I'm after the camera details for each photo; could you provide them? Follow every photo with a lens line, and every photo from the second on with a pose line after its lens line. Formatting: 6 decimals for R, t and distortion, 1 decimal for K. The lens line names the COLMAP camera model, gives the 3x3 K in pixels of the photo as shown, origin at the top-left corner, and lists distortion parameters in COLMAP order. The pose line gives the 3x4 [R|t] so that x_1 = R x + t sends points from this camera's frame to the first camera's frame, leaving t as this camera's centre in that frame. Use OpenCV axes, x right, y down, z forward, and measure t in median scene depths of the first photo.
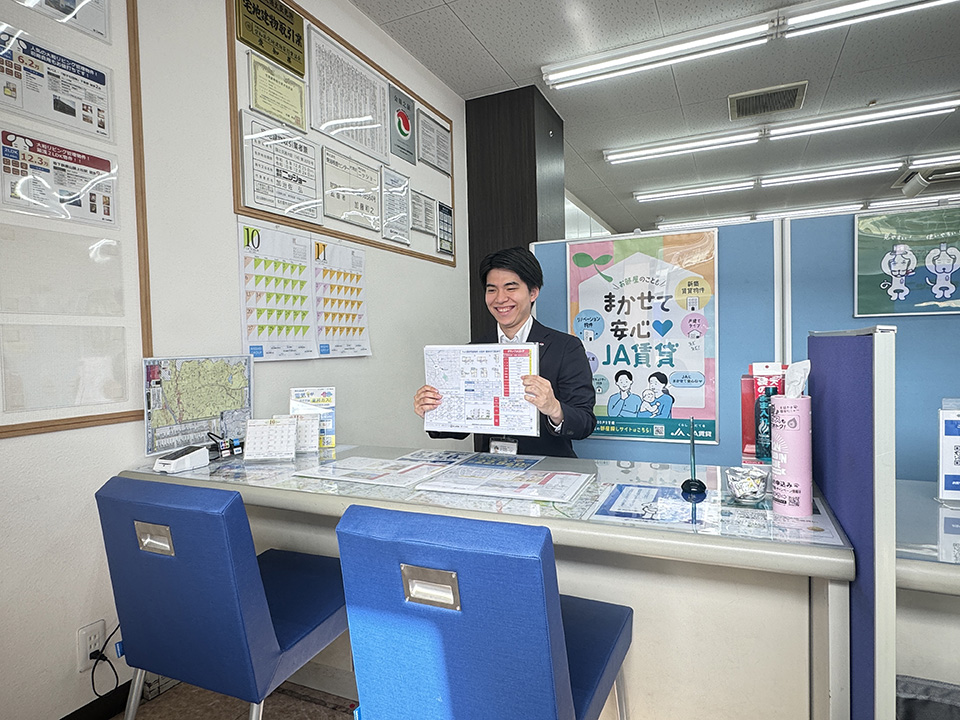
lens RADIAL K [[564.3, 0, 477.7], [0, 564.3, 361.4], [0, 0, 1]] dist [0.002996, -0.000446]
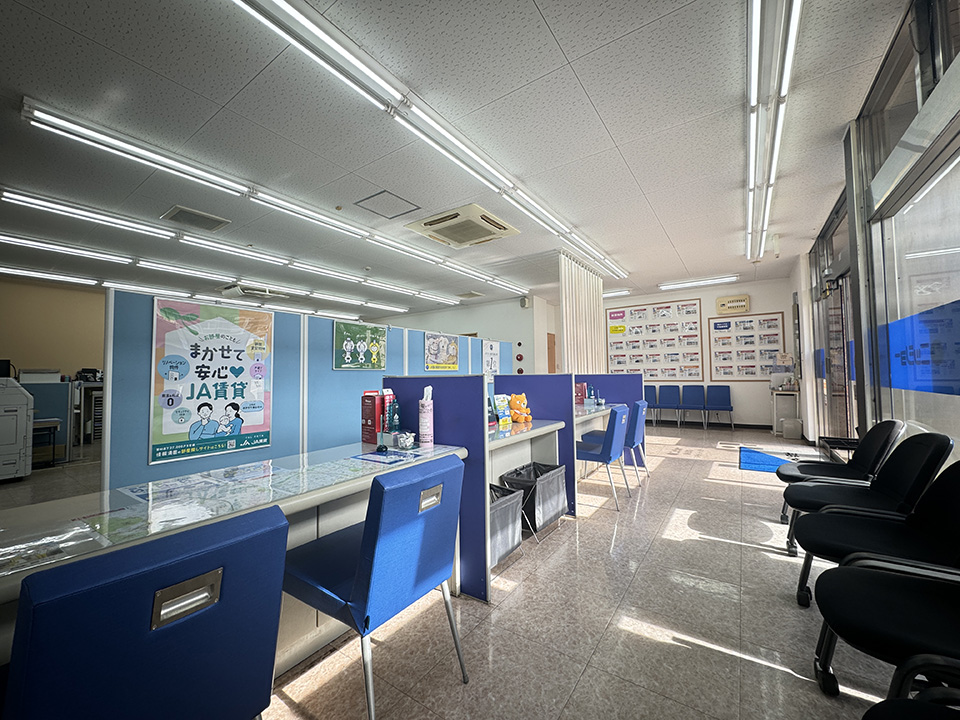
lens RADIAL K [[384.9, 0, 481.3], [0, 384.9, 359.1], [0, 0, 1]] dist [-0.001106, -0.000091]
pose [[0.162542, 0.065081, 0.984553, -0.534578], [0.041338, 0.996497, -0.072696, 0.005874], [-0.985835, 0.052516, 0.159282, 0.217900]]
